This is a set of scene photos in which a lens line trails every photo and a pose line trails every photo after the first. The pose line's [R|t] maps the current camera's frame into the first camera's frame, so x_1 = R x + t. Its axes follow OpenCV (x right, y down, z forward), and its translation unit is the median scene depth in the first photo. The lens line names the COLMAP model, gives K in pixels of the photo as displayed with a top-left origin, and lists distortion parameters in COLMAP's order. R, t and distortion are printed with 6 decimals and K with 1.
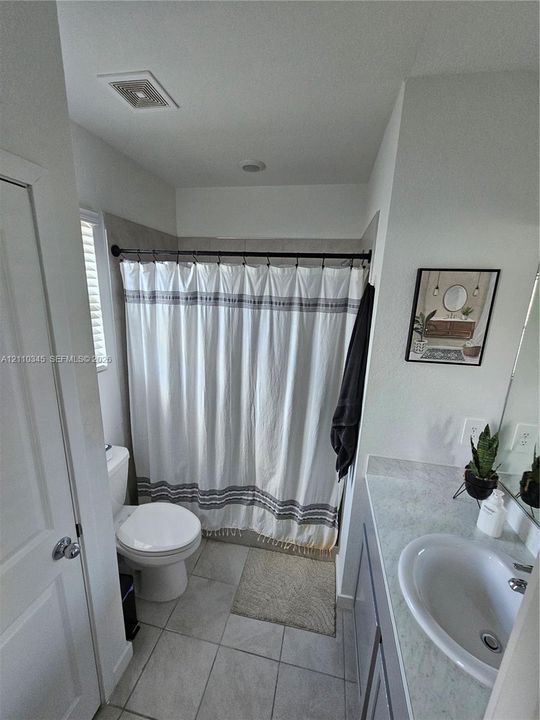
lens RADIAL K [[297.4, 0, 270.0], [0, 297.4, 360.0], [0, 0, 1]] dist [-0.000885, 0.000135]
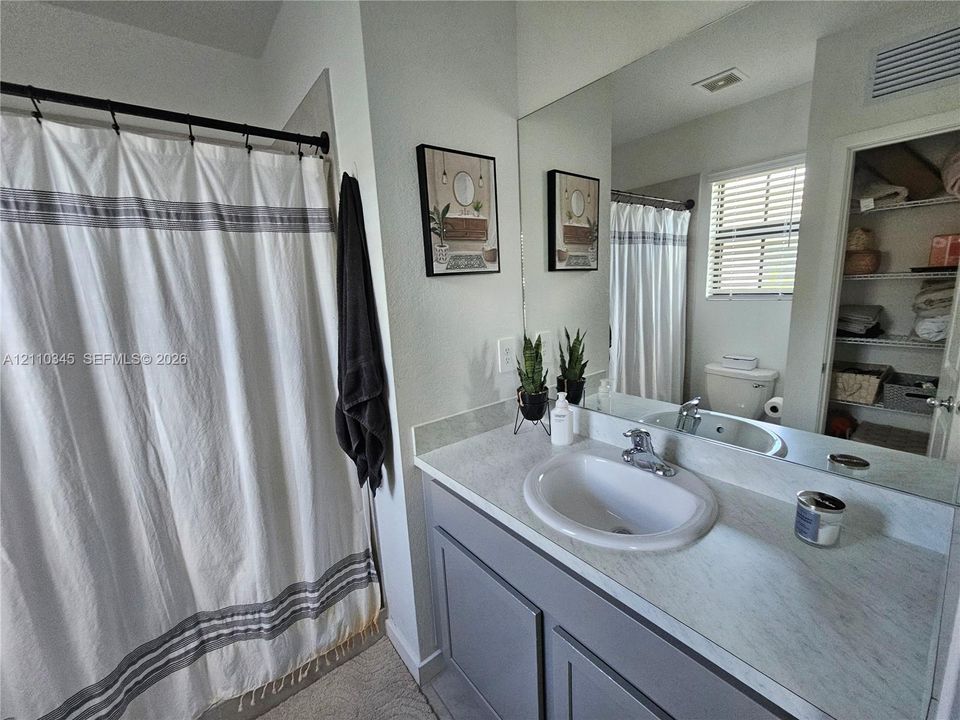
lens RADIAL K [[396.5, 0, 483.6], [0, 396.5, 358.0], [0, 0, 1]] dist [-0.000885, 0.000135]
pose [[0.639002, -0.211167, 0.739652, -0.169725], [0.254983, 0.965362, 0.055320, 0.136248], [-0.725713, 0.153249, 0.670712, 0.221905]]
